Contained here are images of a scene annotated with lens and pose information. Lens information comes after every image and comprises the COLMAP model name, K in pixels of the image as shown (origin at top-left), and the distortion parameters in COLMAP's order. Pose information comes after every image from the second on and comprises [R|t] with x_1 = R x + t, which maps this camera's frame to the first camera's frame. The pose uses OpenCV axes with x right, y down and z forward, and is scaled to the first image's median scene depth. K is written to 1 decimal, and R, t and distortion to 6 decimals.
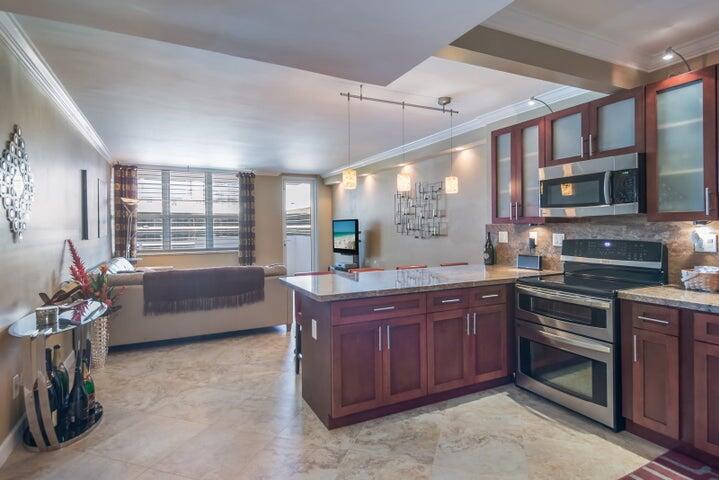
lens RADIAL K [[388.5, 0, 363.5], [0, 388.5, 231.8], [0, 0, 1]] dist [0.026091, -0.006647]
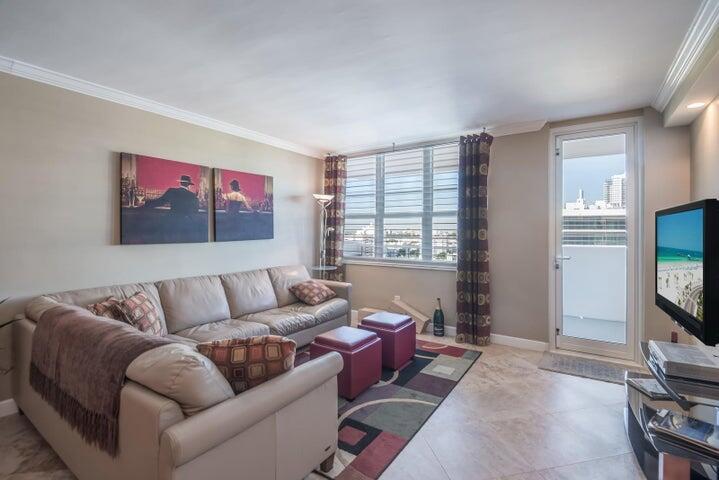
lens RADIAL K [[327.3, 0, 367.9], [0, 327.3, 230.8], [0, 0, 1]] dist [0.012332, -0.002921]
pose [[0.498552, 0.008678, -0.866817, 0.076657], [-0.017932, 0.999839, -0.000304, -0.013232], [0.866675, 0.015695, 0.498627, 1.086517]]
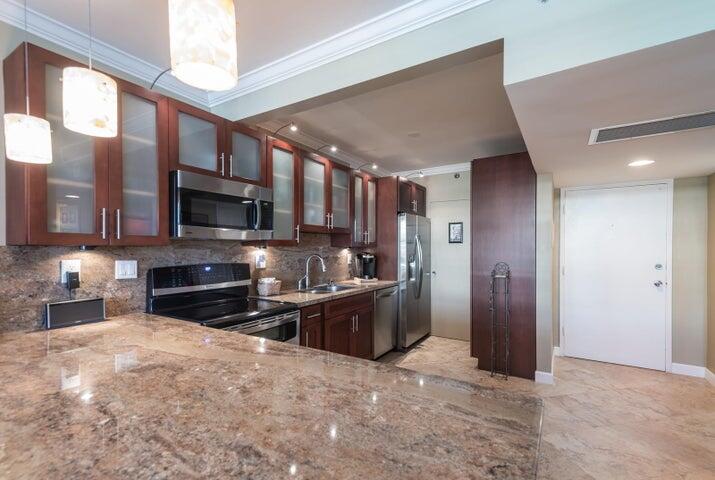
lens RADIAL K [[325.5, 0, 363.4], [0, 325.5, 249.9], [0, 0, 1]] dist [0.012332, -0.002921]
pose [[-0.527119, 0.004870, 0.849778, -0.172761], [0.017367, 0.999836, 0.005043, -0.007904], [-0.849614, 0.017416, -0.527117, 0.730598]]
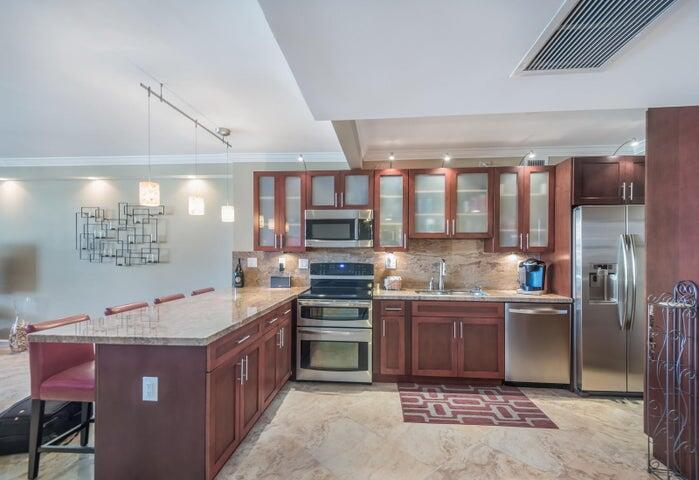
lens RADIAL K [[326.0, 0, 353.5], [0, 326.0, 253.5], [0, 0, 1]] dist [0.032333, -0.003551]
pose [[0.528095, 0.009459, 0.849133, -0.283073], [0.002992, 0.999911, -0.012999, 0.000062], [-0.849180, 0.009406, 0.528019, 0.198578]]
